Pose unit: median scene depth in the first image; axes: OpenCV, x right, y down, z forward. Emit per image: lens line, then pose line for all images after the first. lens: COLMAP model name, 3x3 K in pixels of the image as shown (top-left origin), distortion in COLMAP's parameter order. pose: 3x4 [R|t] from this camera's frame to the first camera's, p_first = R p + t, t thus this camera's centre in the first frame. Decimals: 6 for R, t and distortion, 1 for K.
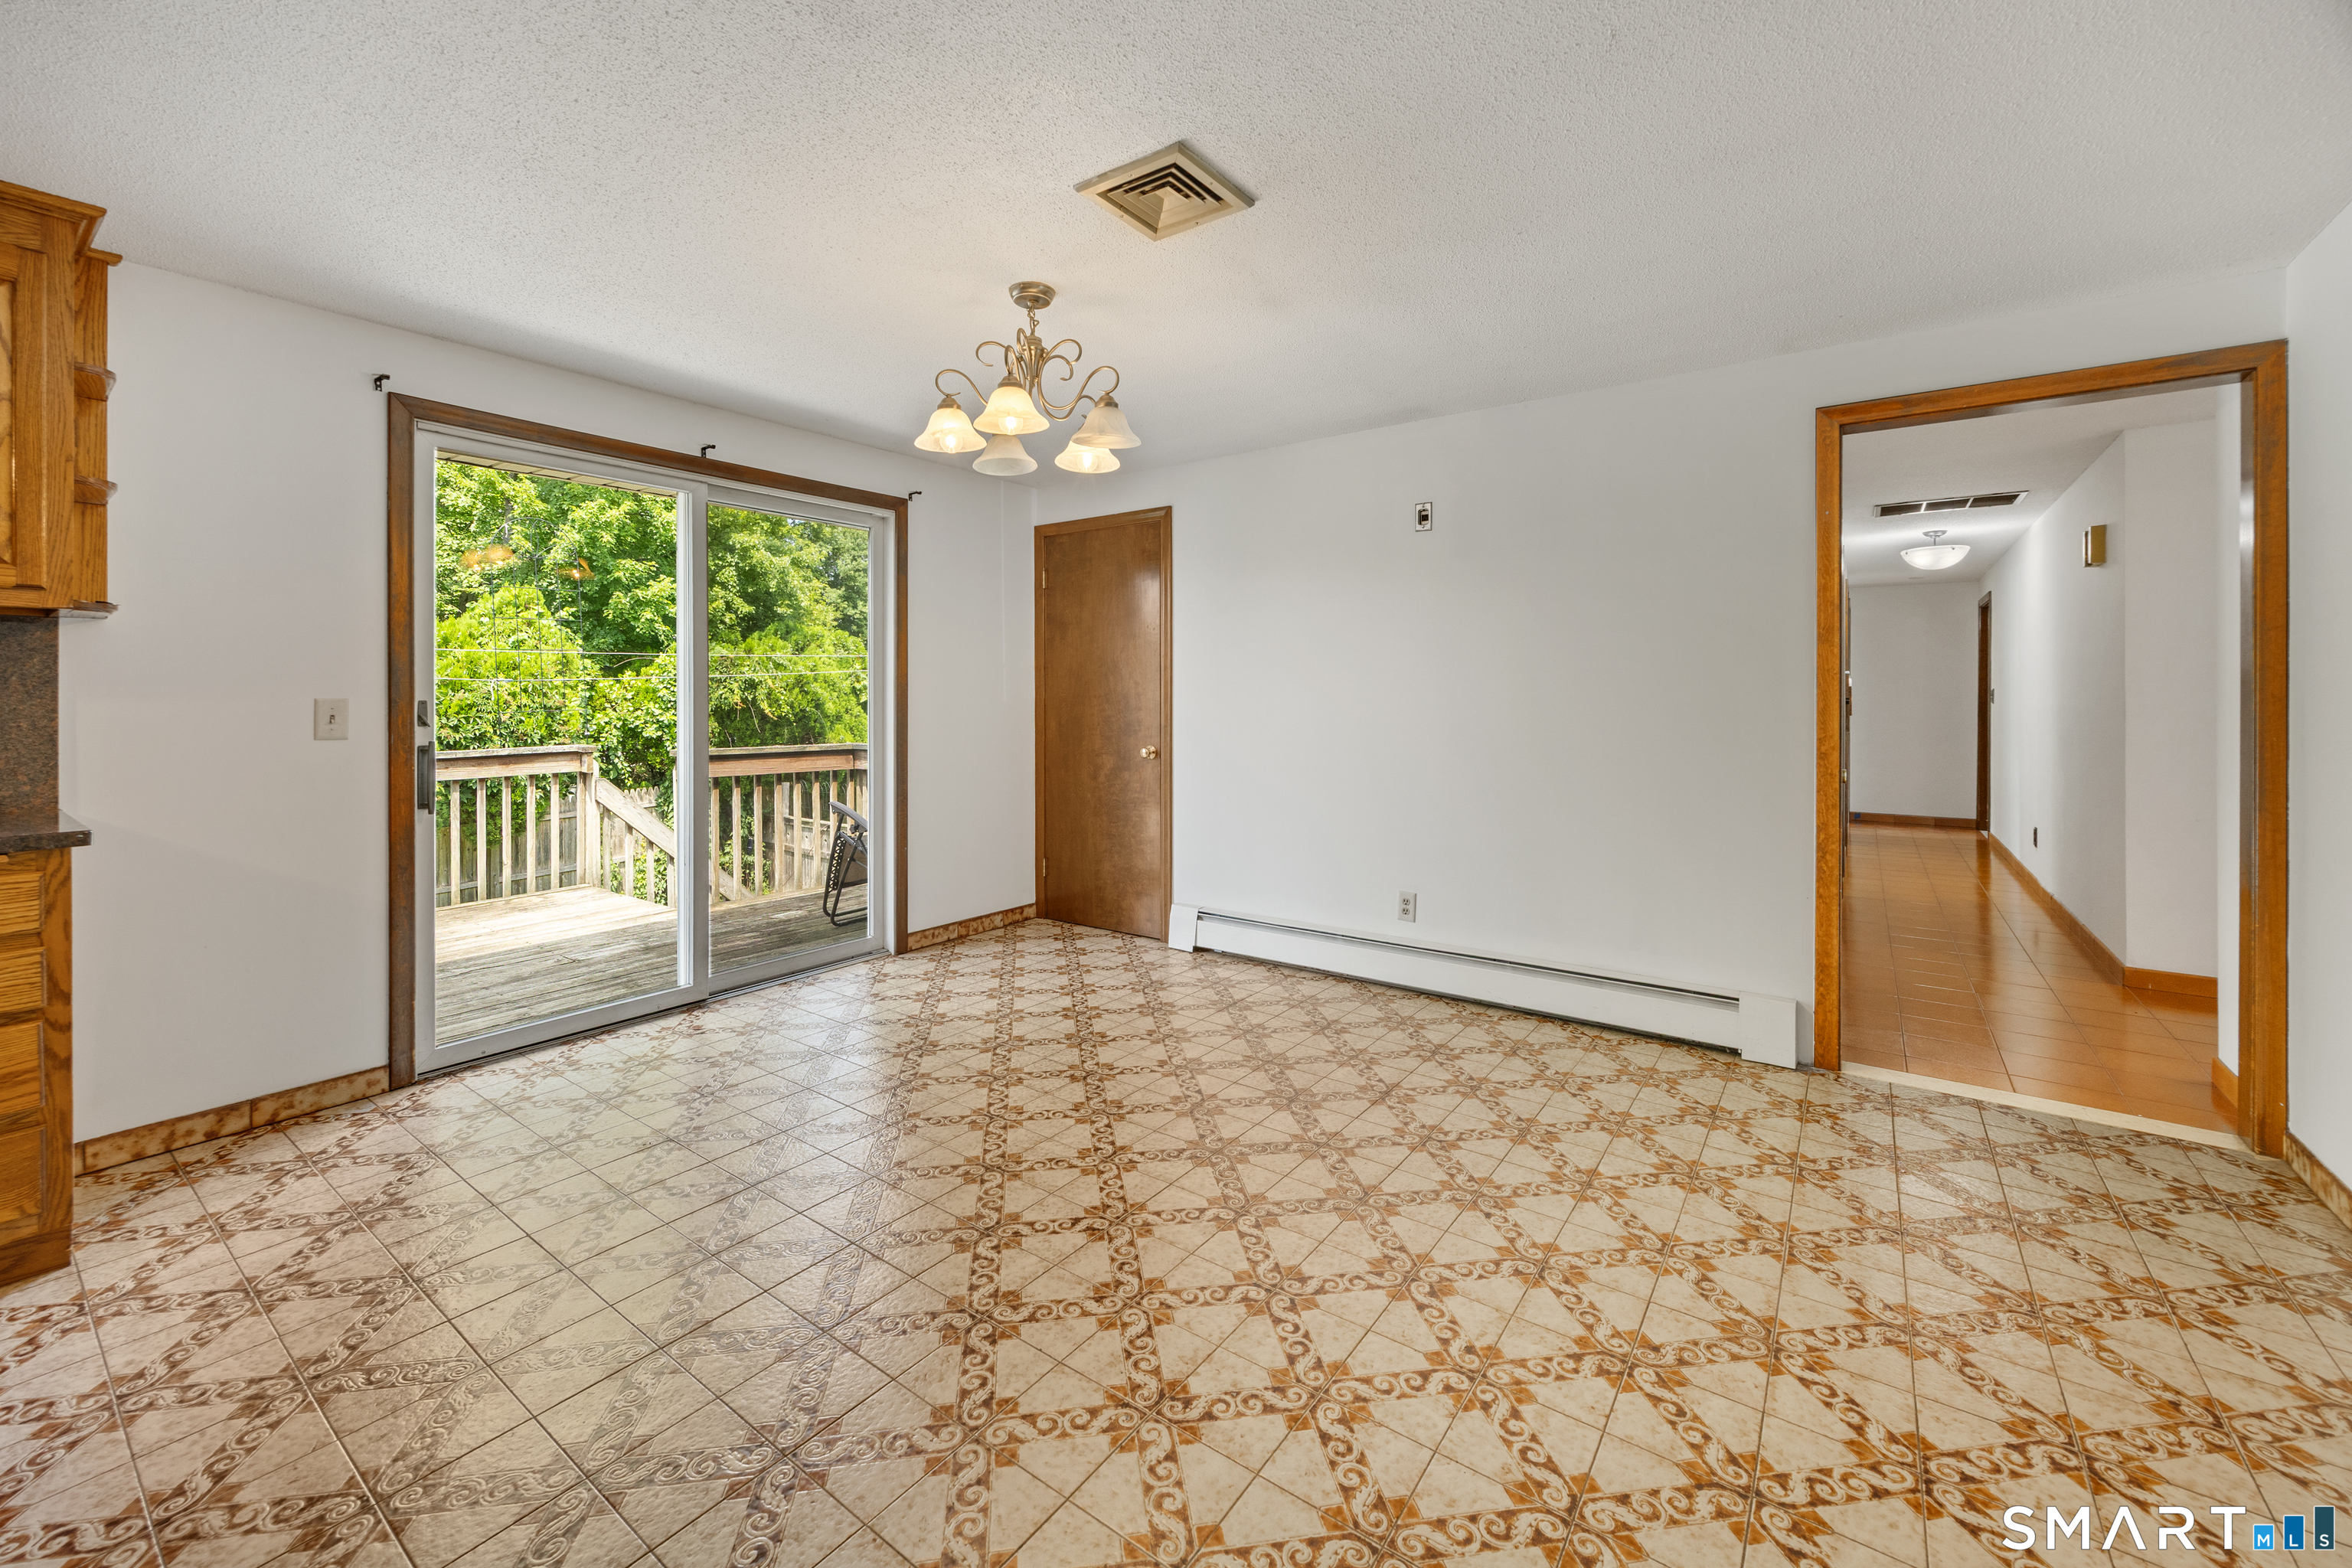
lens RADIAL K [[925.9, 0, 1171.8], [0, 925.9, 705.1], [0, 0, 1]] dist [-0.002903, 0.001200]
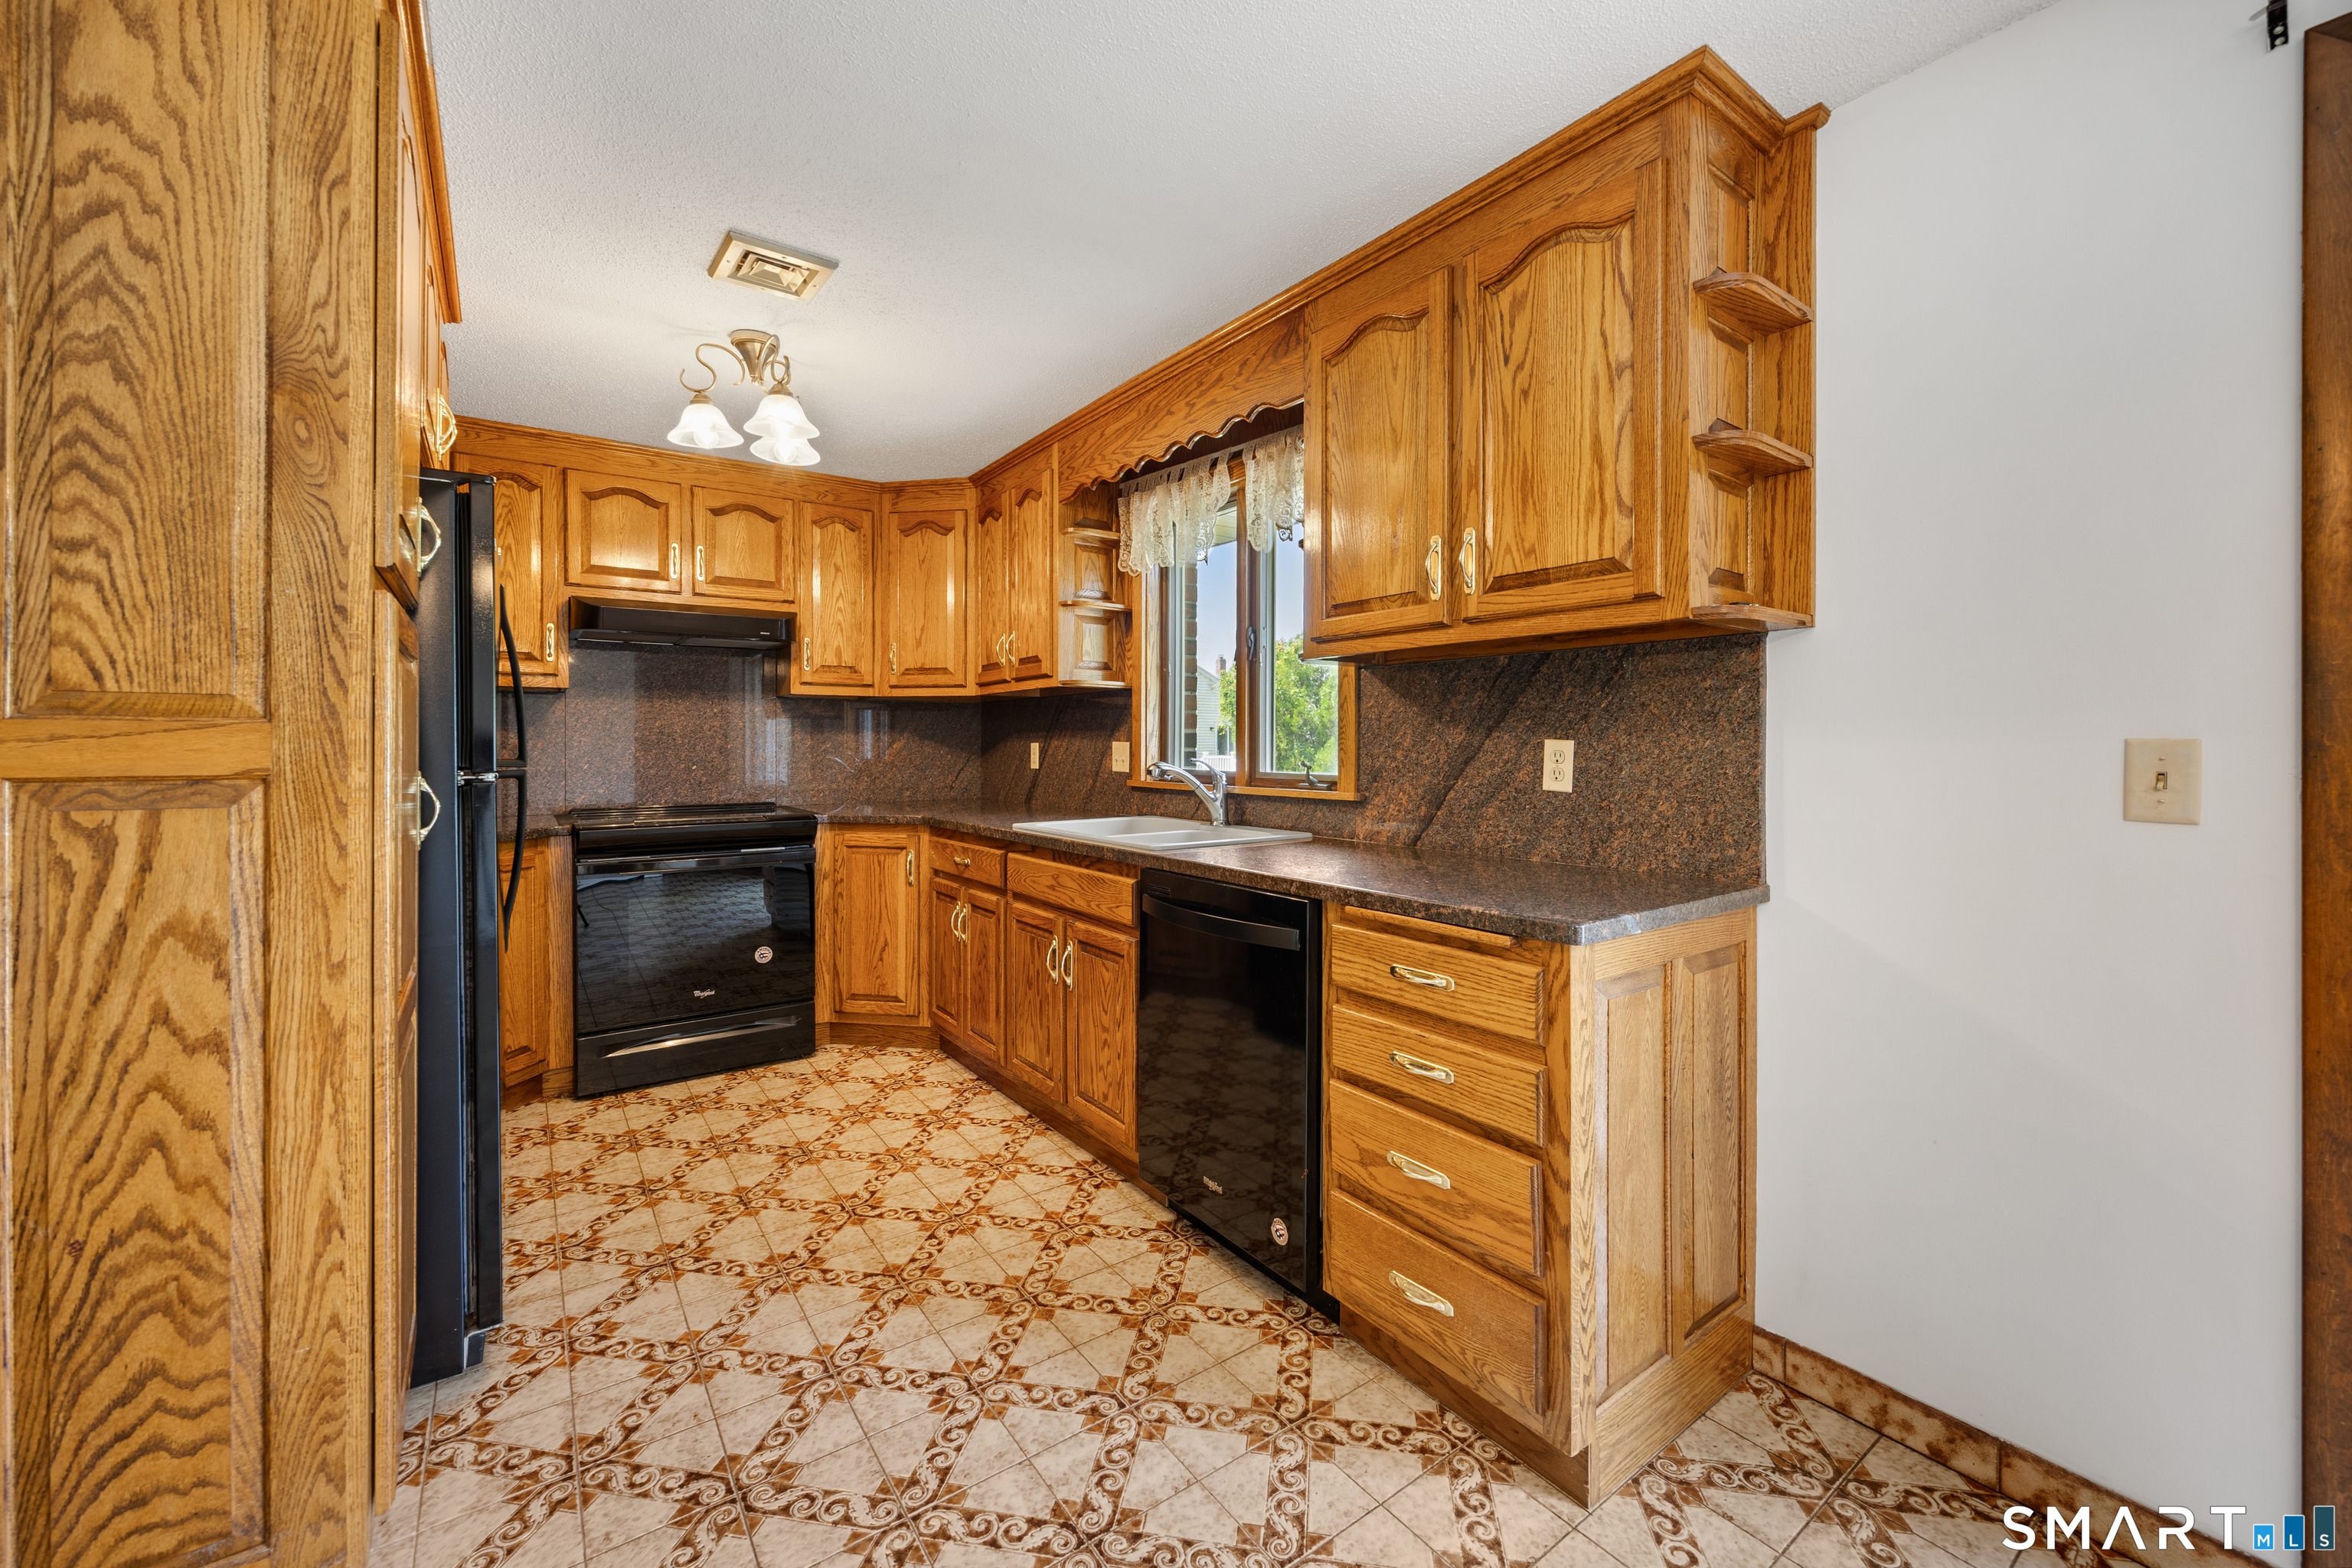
lens RADIAL K [[925.9, 0, 1184.2], [0, 925.9, 749.2], [0, 0, 1]] dist [-0.002903, 0.001200]
pose [[-0.290880, 0.009889, -0.956708, -0.263761], [-0.003993, 0.999925, 0.011550, -0.004344], [0.956751, 0.007180, -0.290819, 0.604498]]
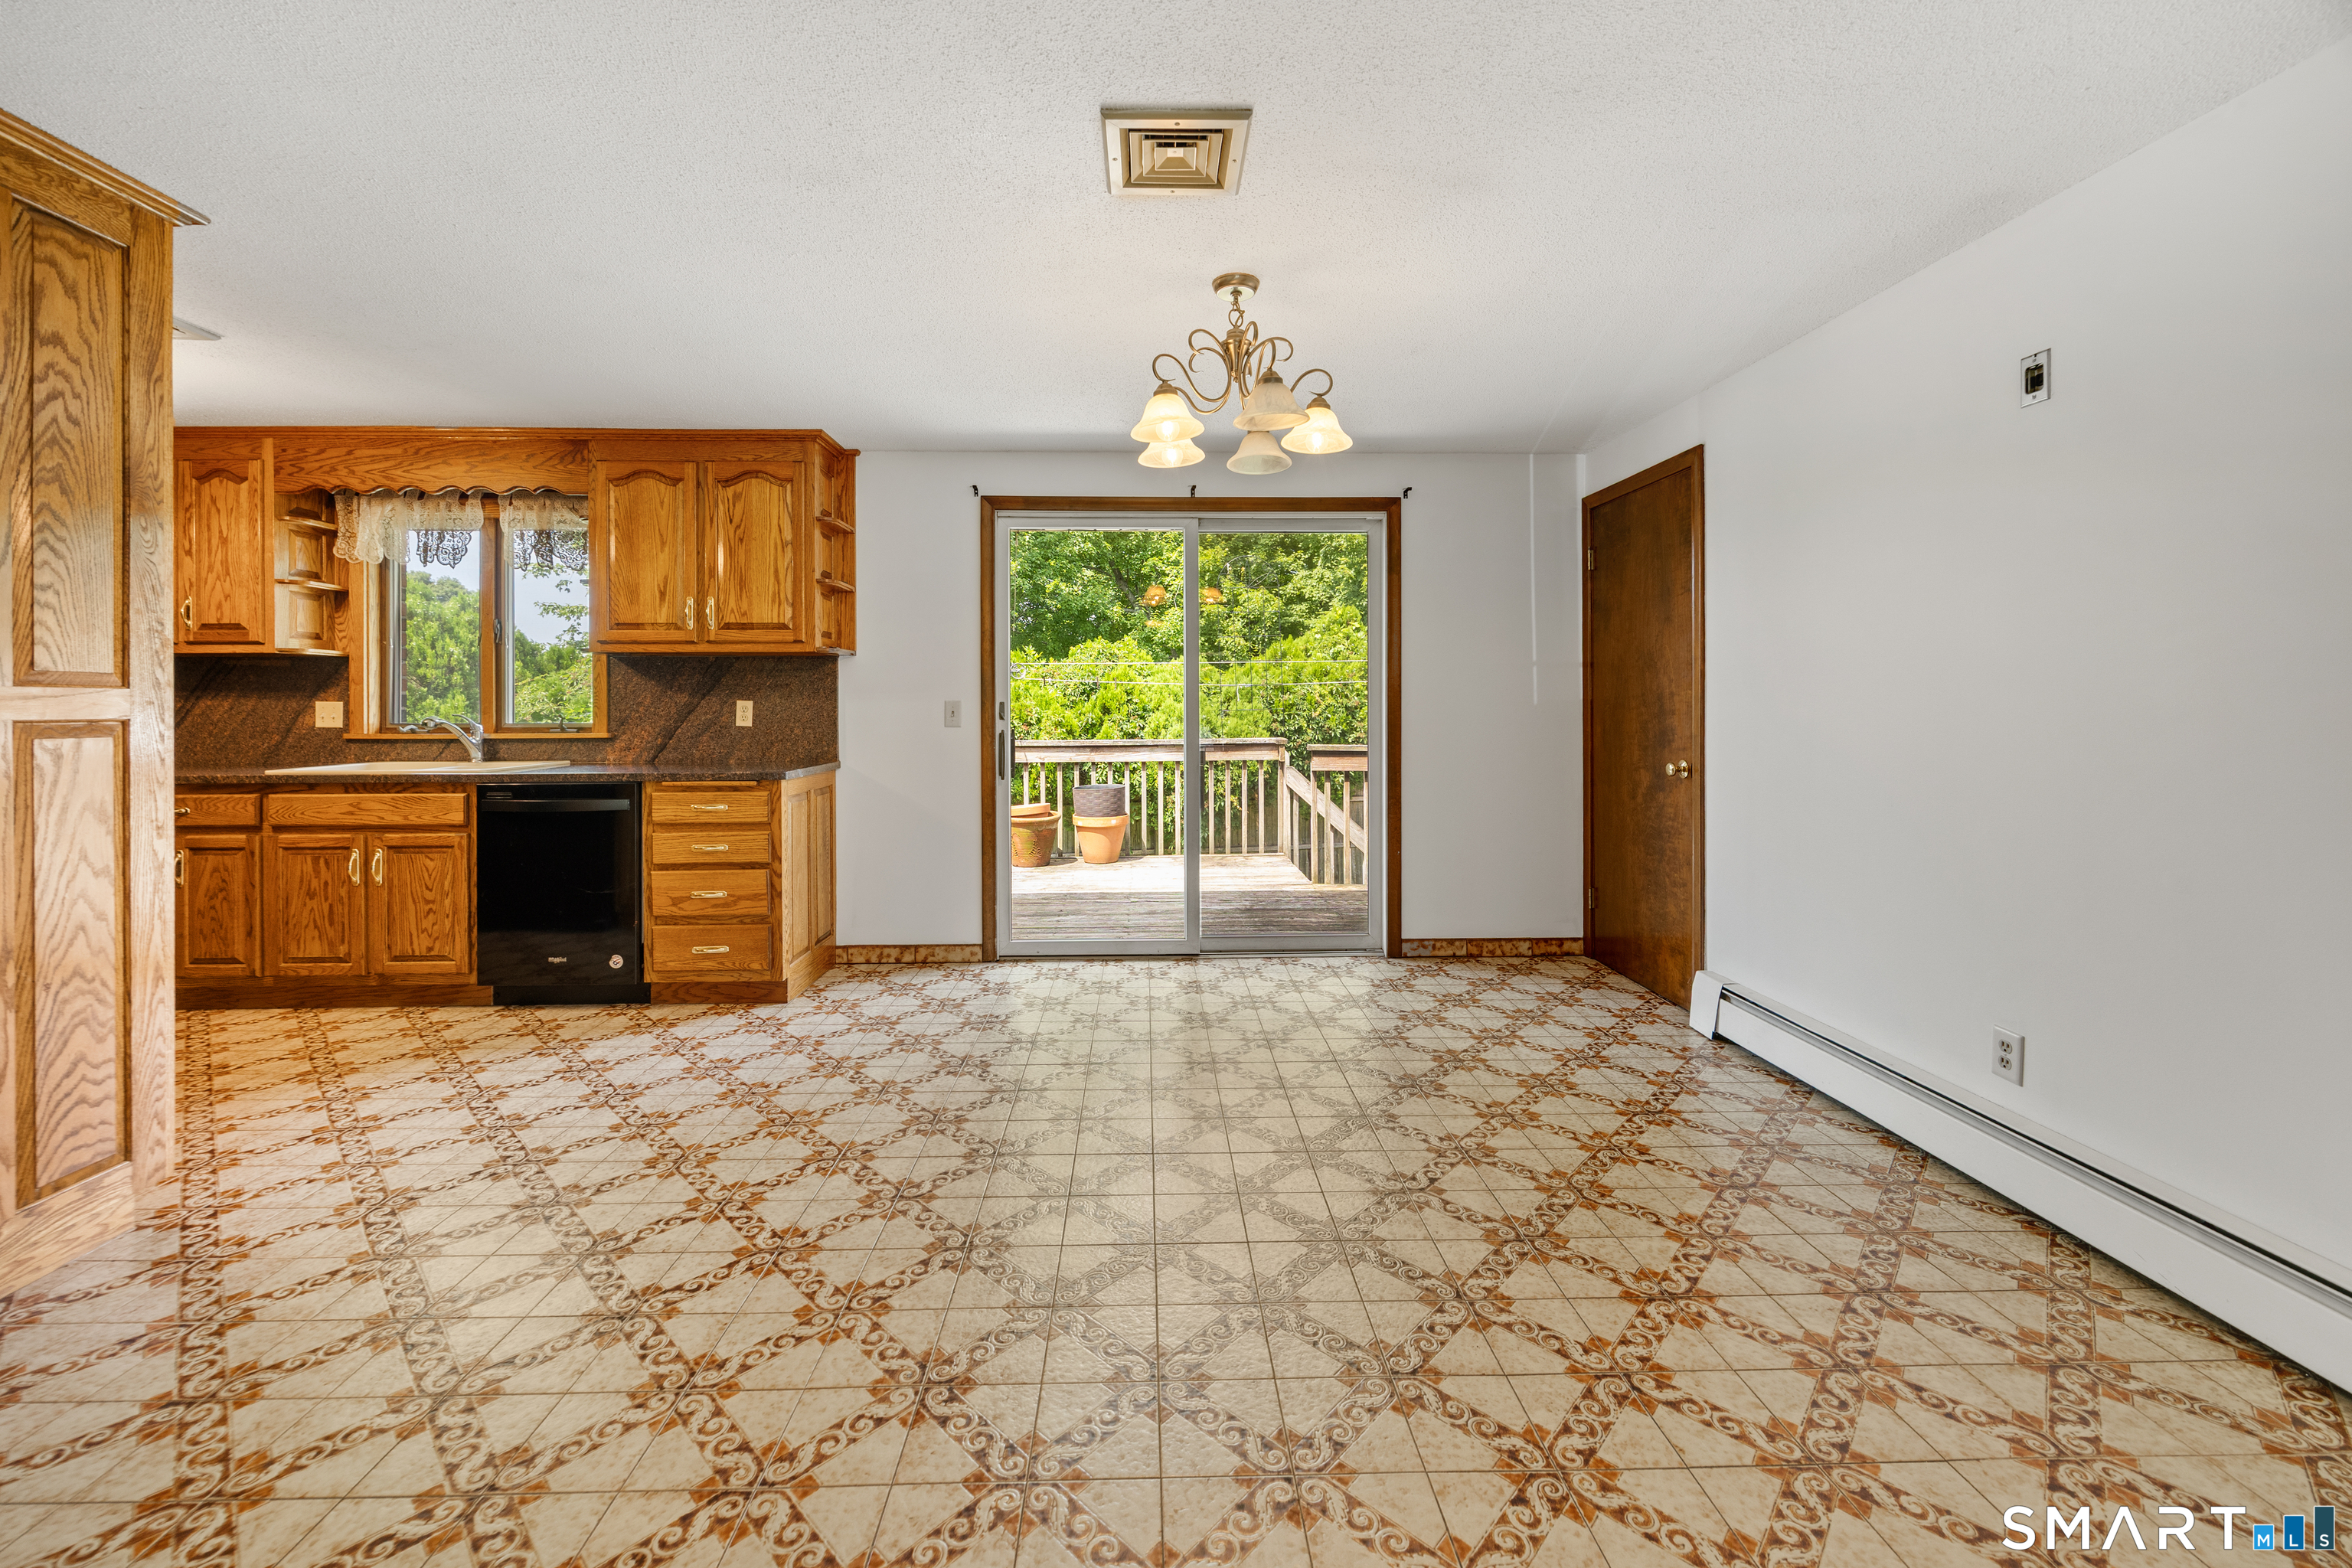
lens RADIAL K [[925.9, 0, 1160.6], [0, 925.9, 701.2], [0, 0, 1]] dist [-0.002903, 0.001200]
pose [[0.620286, -0.000398, -0.784375, 0.496386], [-0.003708, 0.999987, -0.003440, -0.000693], [0.784367, 0.005043, 0.620277, 0.289469]]
